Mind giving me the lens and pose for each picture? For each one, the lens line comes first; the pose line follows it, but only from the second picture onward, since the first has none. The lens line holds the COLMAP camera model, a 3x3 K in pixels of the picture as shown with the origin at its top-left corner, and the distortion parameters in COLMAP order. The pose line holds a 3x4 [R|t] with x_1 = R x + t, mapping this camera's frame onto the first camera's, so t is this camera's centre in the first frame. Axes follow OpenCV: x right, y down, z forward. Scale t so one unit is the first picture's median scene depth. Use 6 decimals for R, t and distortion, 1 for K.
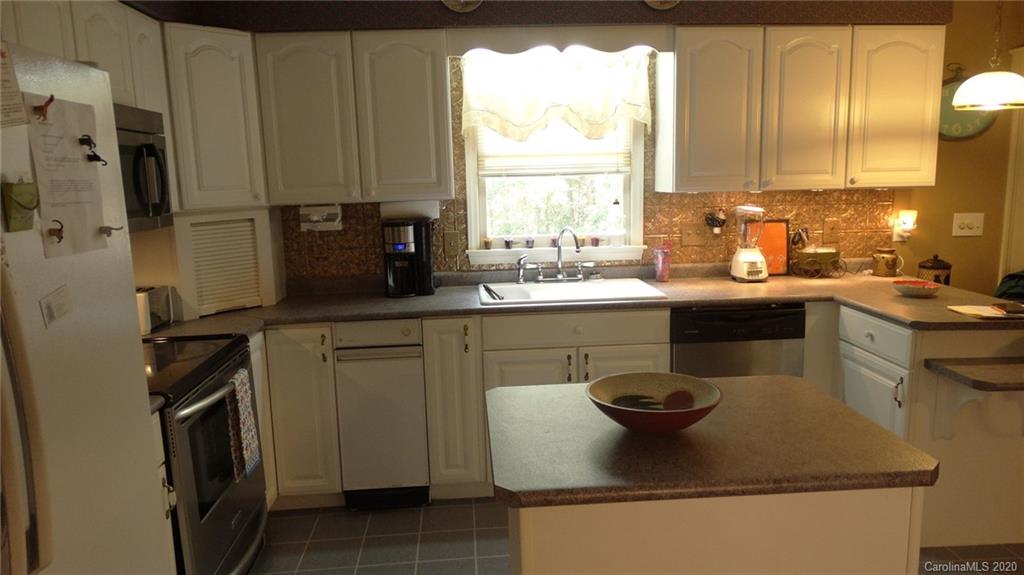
lens RADIAL K [[733.9, 0, 511.7], [0, 733.9, 302.8], [0, 0, 1]] dist [-0.149229, 0.278578]
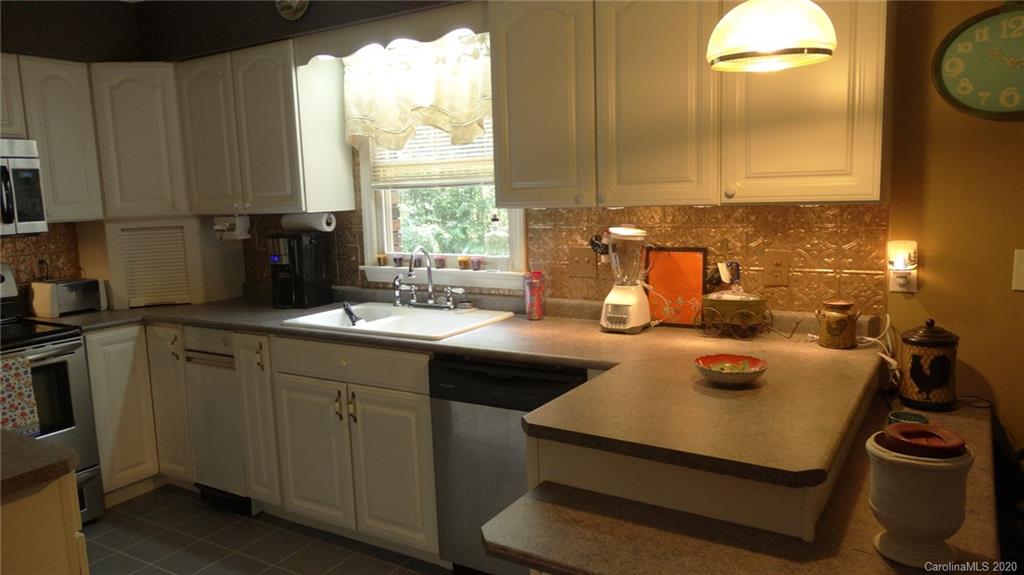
lens RADIAL K [[724.8, 0, 511.9], [0, 724.8, 281.9], [0, 0, 1]] dist [0.000365, 0.007827]
pose [[0.801211, 0.075263, -0.593630, 0.668991], [-0.089916, 0.995937, 0.004911, -0.073625], [0.591588, 0.049442, 0.804723, 0.358131]]
